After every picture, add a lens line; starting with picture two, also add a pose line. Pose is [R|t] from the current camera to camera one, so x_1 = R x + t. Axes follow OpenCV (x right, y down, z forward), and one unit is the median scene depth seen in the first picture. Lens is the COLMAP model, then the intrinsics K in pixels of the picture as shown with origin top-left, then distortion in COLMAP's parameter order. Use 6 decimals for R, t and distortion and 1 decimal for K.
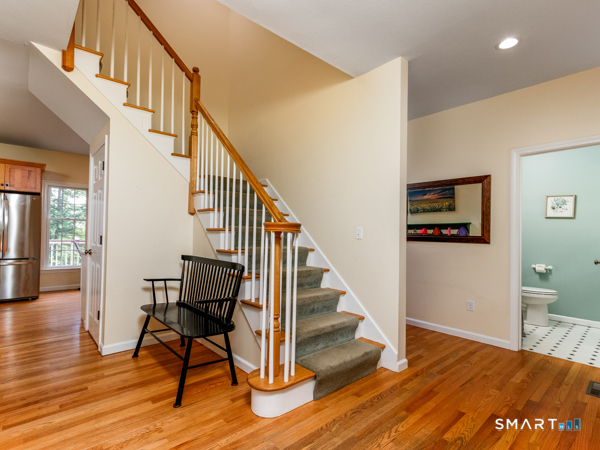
lens RADIAL K [[317.2, 0, 299.7], [0, 317.2, 226.1], [0, 0, 1]] dist [0.008113, -0.002042]
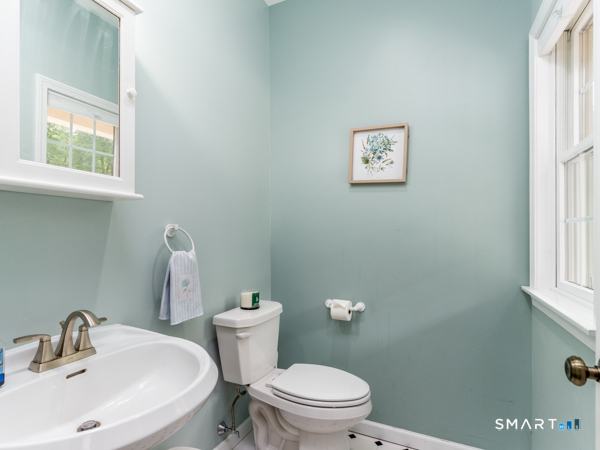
lens RADIAL K [[317.2, 0, 300.7], [0, 317.2, 224.6], [0, 0, 1]] dist [0.008113, -0.002042]
pose [[0.923044, -0.015074, 0.384399, 0.562605], [0.010351, 0.999843, 0.014352, 0.019434], [-0.384556, -0.009269, 0.923055, 0.657361]]
